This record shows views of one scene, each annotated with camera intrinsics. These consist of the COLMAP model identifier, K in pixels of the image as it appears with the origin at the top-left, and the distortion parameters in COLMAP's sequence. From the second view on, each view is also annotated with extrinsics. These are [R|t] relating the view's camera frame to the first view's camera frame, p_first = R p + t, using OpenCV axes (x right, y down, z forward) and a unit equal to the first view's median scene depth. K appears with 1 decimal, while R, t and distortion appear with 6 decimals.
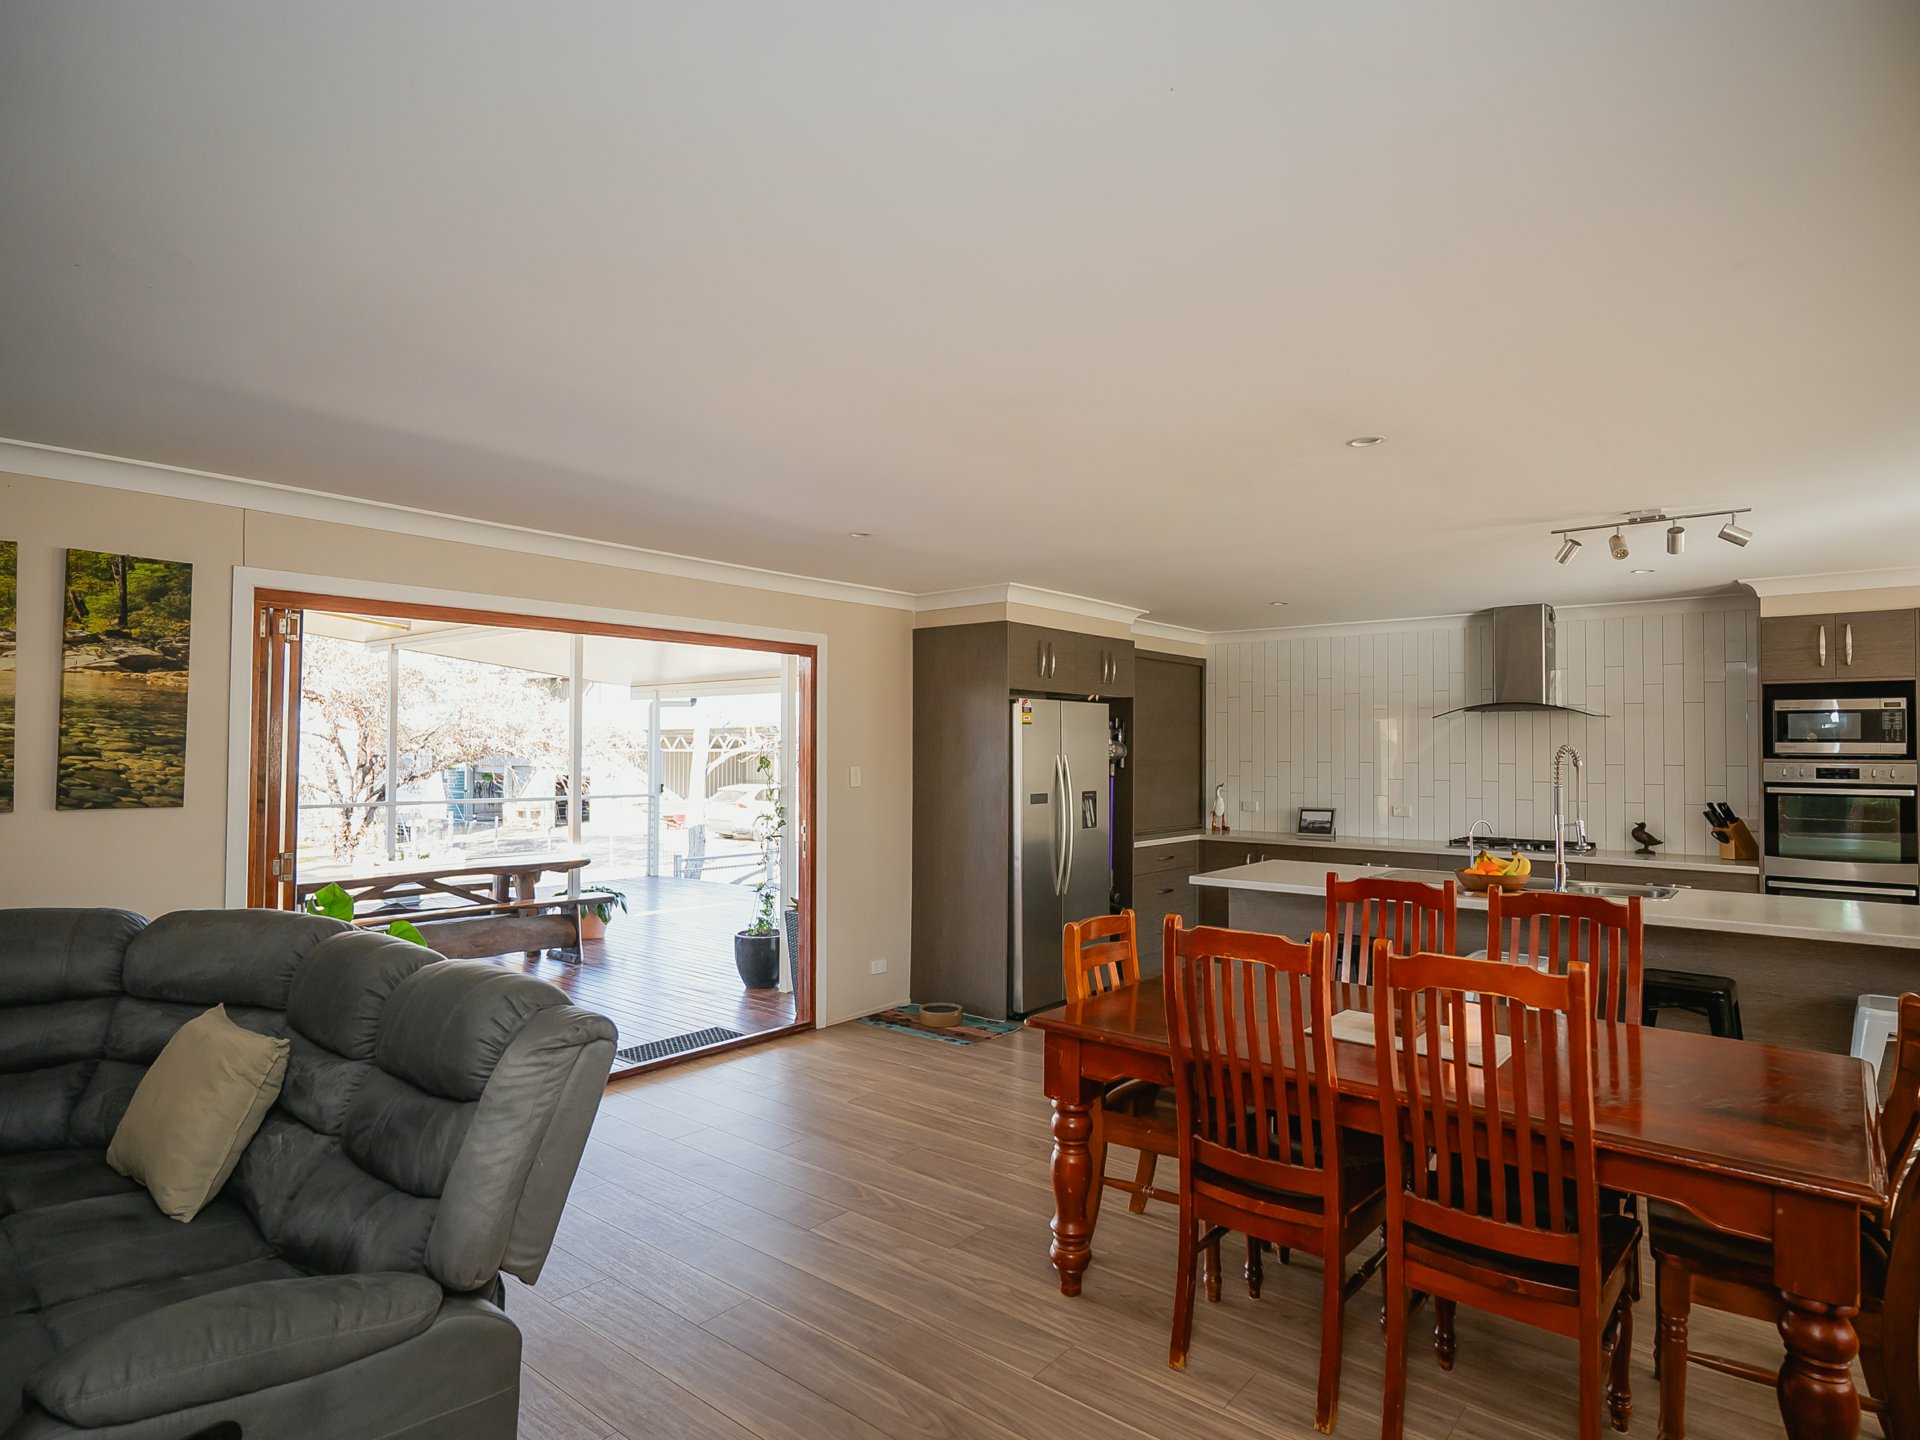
lens RADIAL K [[1091.7, 0, 959.1], [0, 1091.7, 682.8], [0, 0, 1]] dist [-0.003161, -0.001193]
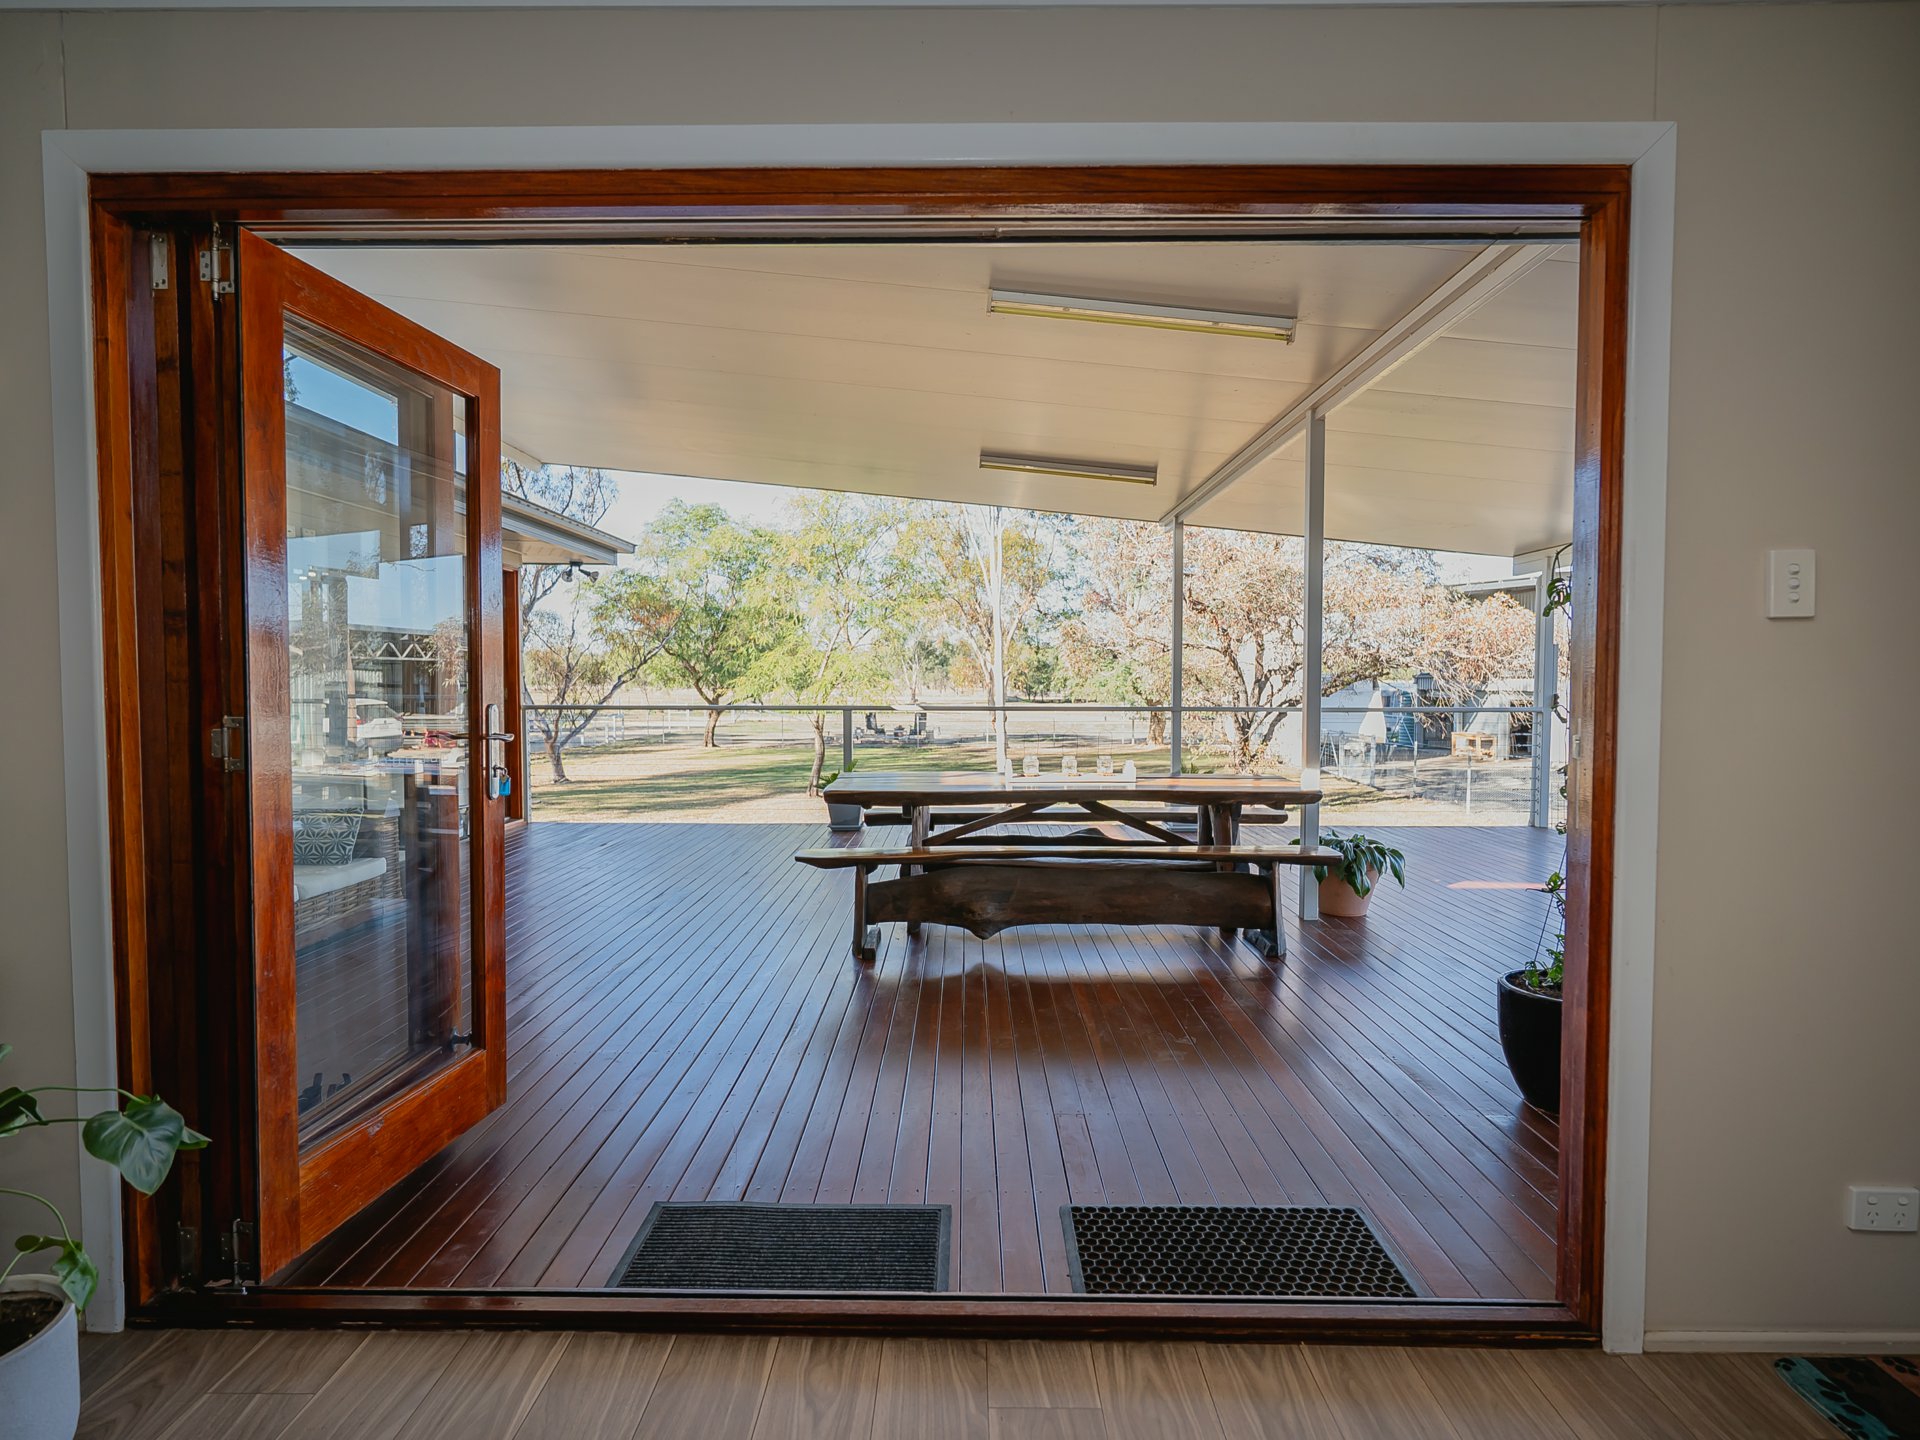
lens RADIAL K [[1043.1, 0, 960.0], [0, 1043.1, 720.0], [0, 0, 1]] dist [-0.002821, -0.000326]
pose [[0.631276, 0.028763, -0.775025, -0.010669], [0.044552, 0.996317, 0.073264, 0.068933], [0.774277, -0.080779, 0.627670, 0.475591]]
